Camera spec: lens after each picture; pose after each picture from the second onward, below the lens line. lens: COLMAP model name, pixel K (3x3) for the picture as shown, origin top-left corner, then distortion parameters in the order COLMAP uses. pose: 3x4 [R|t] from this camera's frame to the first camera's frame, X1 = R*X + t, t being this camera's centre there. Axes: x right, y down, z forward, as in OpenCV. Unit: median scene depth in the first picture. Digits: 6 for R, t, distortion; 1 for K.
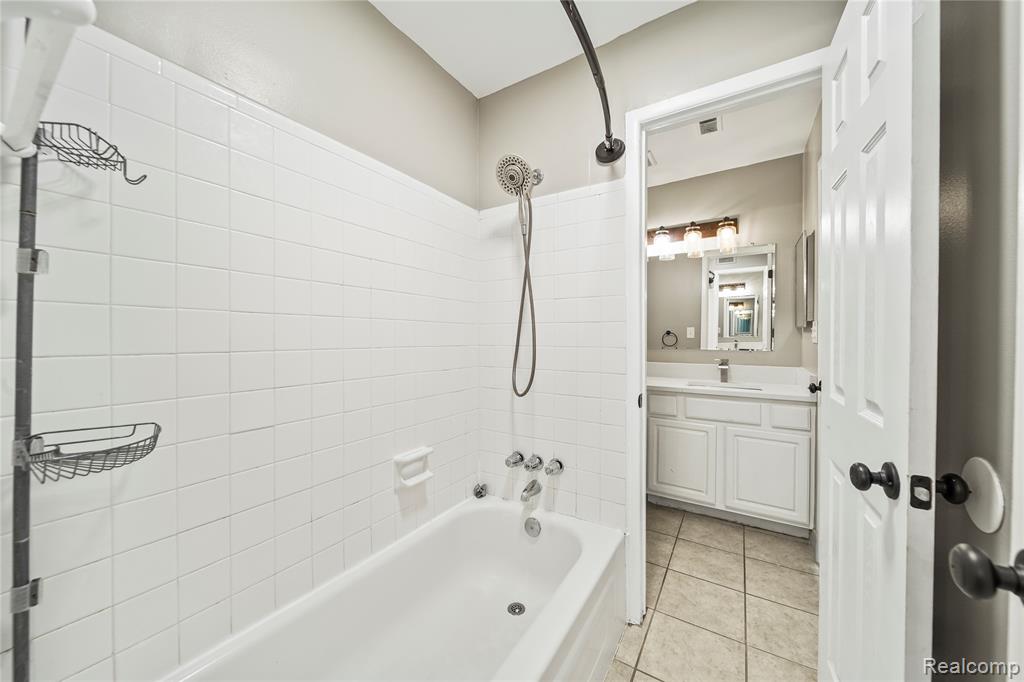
lens RADIAL K [[364.5, 0, 508.3], [0, 364.5, 338.1], [0, 0, 1]] dist [-0.002651, -0.000193]
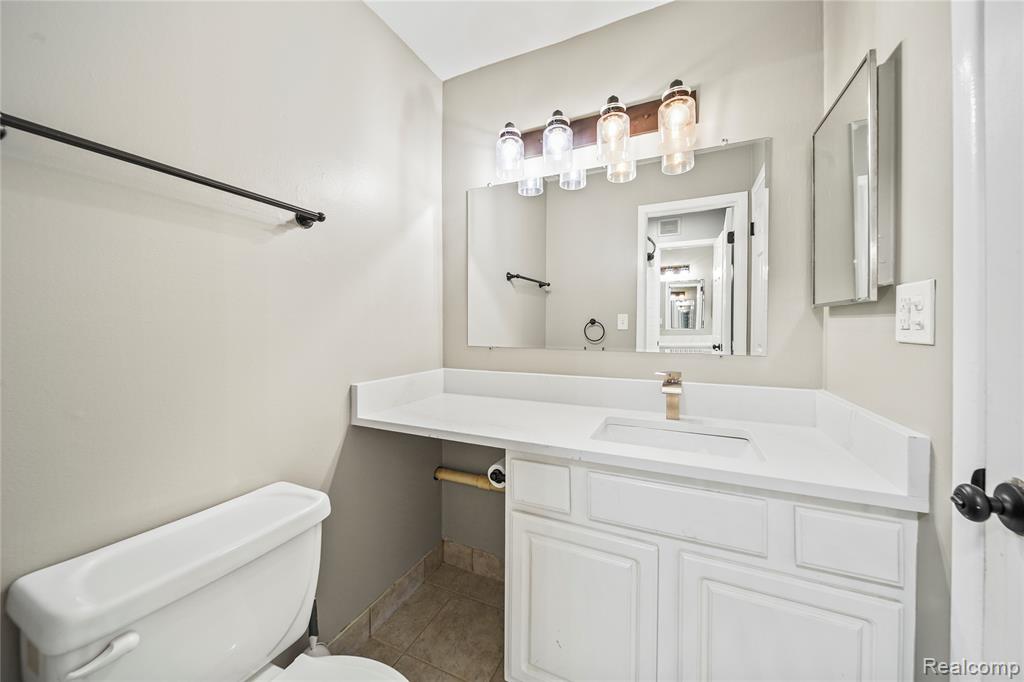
lens RADIAL K [[364.5, 0, 507.5], [0, 364.5, 326.1], [0, 0, 1]] dist [-0.002651, -0.000193]
pose [[0.991768, 0.004290, 0.127972, 0.177656], [-0.002923, 0.999937, -0.010863, 0.001242], [-0.128011, 0.010399, 0.991718, 0.311400]]
